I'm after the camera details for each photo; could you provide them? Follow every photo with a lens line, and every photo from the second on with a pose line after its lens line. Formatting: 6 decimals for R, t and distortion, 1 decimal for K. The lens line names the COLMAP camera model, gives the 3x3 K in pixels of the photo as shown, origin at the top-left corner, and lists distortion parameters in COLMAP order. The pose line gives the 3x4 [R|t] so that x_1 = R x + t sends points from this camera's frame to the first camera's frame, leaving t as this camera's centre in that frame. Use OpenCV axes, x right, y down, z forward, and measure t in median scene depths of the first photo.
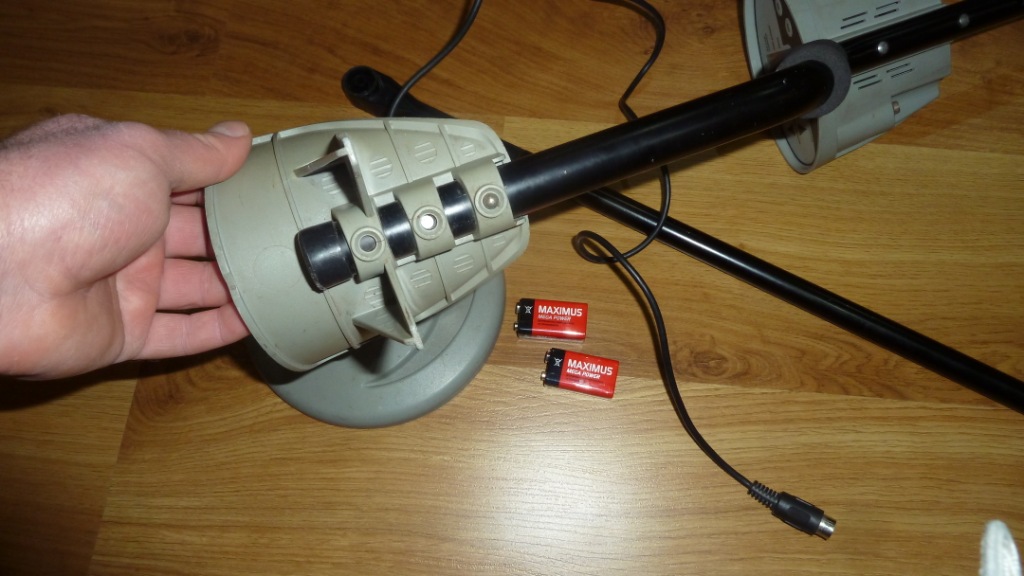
lens RADIAL K [[712.3, 0, 512.0], [0, 712.3, 288.0], [0, 0, 1]] dist [-0.034801, 0.005417]
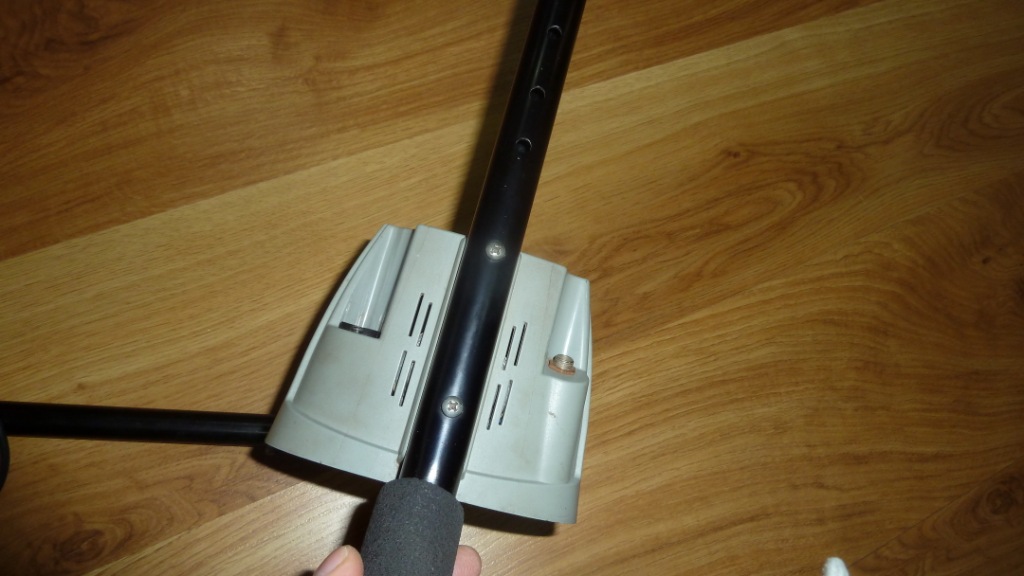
lens RADIAL K [[712.3, 0, 512.0], [0, 712.3, 288.0], [0, 0, 1]] dist [-0.034801, 0.005417]
pose [[0.846632, -0.411964, 0.336898, 0.529934], [0.397870, 0.910406, 0.113403, -0.057904], [-0.353432, 0.038031, 0.934687, 0.059309]]
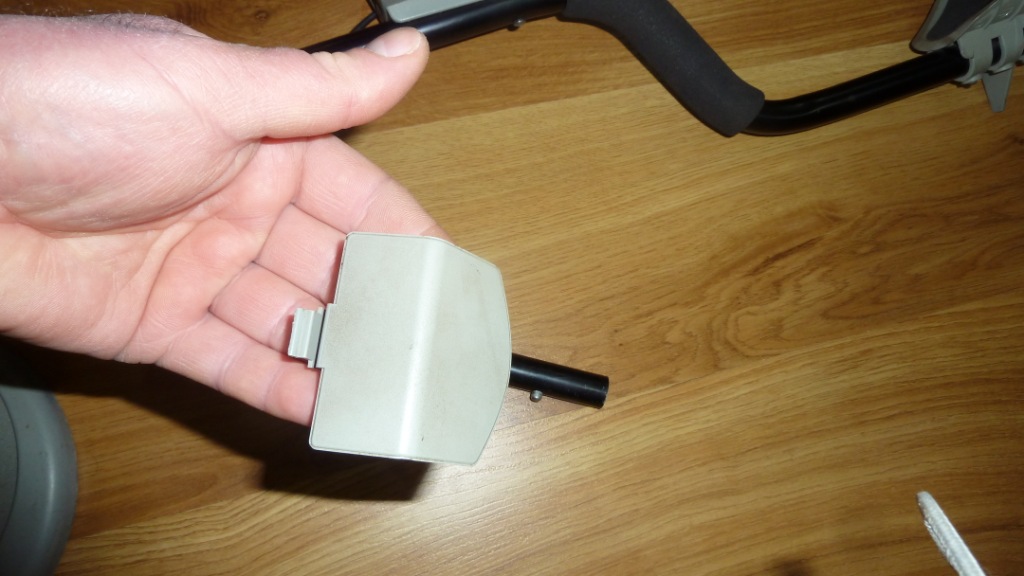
lens RADIAL K [[712.3, 0, 512.0], [0, 712.3, 288.0], [0, 0, 1]] dist [-0.034801, 0.005417]
pose [[0.927353, -0.297677, 0.226726, 0.305481], [0.271762, 0.952308, 0.138761, -0.122804], [-0.257219, -0.067065, 0.964023, 0.167146]]
